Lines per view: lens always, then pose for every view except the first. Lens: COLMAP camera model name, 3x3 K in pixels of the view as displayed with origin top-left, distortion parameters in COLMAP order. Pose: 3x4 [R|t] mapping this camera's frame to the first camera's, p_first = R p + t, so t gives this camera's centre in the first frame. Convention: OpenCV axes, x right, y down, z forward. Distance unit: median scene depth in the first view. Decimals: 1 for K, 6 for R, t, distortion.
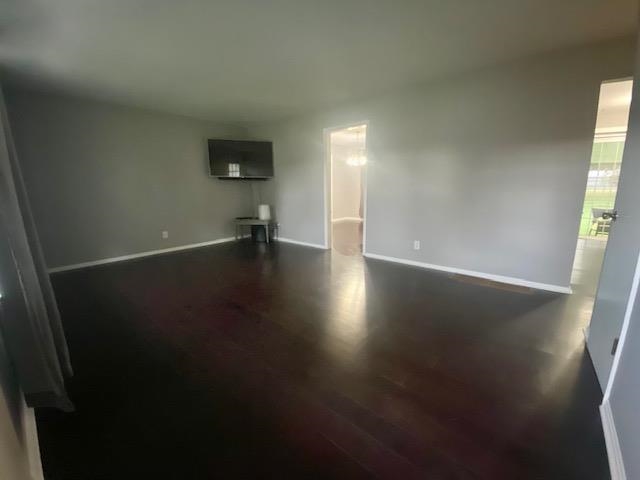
lens RADIAL K [[259.7, 0, 320.6], [0, 259.7, 236.6], [0, 0, 1]] dist [0.014586, -0.000058]
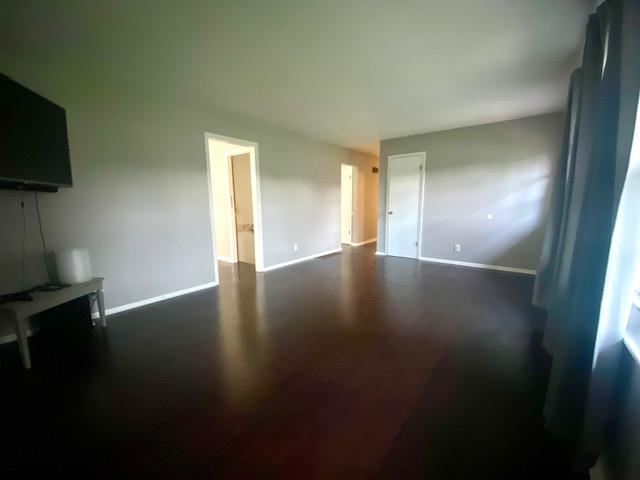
lens RADIAL K [[259.7, 0, 320.4], [0, 259.7, 241.5], [0, 0, 1]] dist [0.014586, -0.000058]
pose [[-0.030346, -0.128200, 0.991284, -0.678158], [0.216212, 0.967419, 0.131732, -0.103319], [-0.975875, 0.218325, -0.001639, 0.607395]]
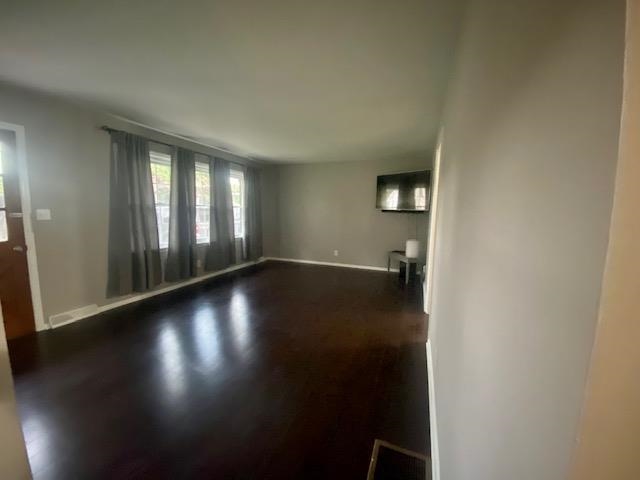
lens RADIAL K [[259.7, 0, 319.9], [0, 259.7, 241.8], [0, 0, 1]] dist [0.014586, -0.000058]
pose [[0.298393, 0.108523, -0.948253, 0.544963], [-0.221665, 0.974229, 0.041743, -0.087473], [0.928346, 0.197739, 0.314759, 0.444418]]
